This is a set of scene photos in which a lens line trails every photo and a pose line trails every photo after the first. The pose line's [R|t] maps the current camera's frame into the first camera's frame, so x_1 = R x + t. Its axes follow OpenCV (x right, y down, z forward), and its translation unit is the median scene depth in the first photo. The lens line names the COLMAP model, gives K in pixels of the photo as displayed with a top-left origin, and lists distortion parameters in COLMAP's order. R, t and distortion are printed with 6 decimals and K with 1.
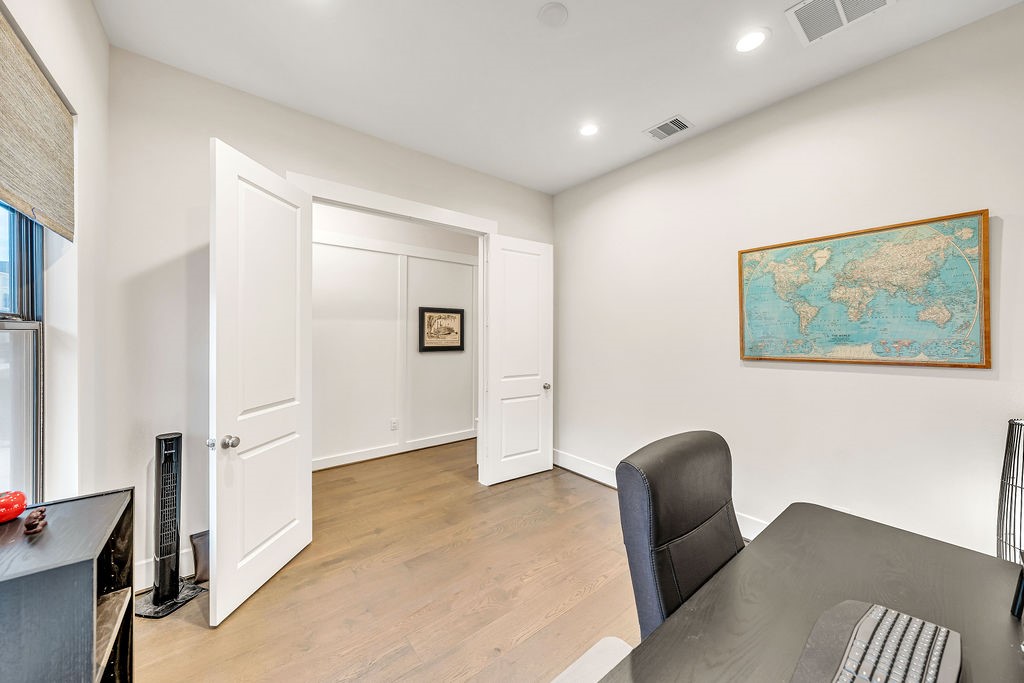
lens RADIAL K [[355.5, 0, 510.5], [0, 355.5, 339.4], [0, 0, 1]] dist [-0.001933, 0.000067]
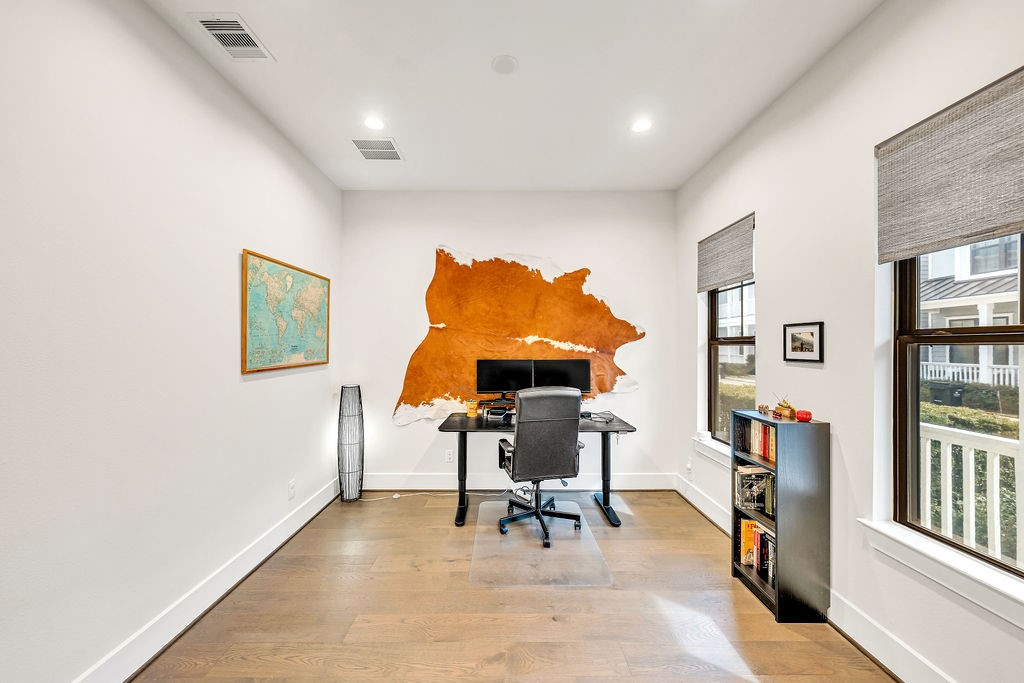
lens RADIAL K [[355.5, 0, 510.5], [0, 355.5, 339.4], [0, 0, 1]] dist [-0.001933, 0.000067]
pose [[-0.784532, -0.002128, 0.620085, -0.481486], [-0.008727, 0.999933, -0.007609, -0.030891], [-0.620027, -0.011381, -0.784498, 1.501205]]
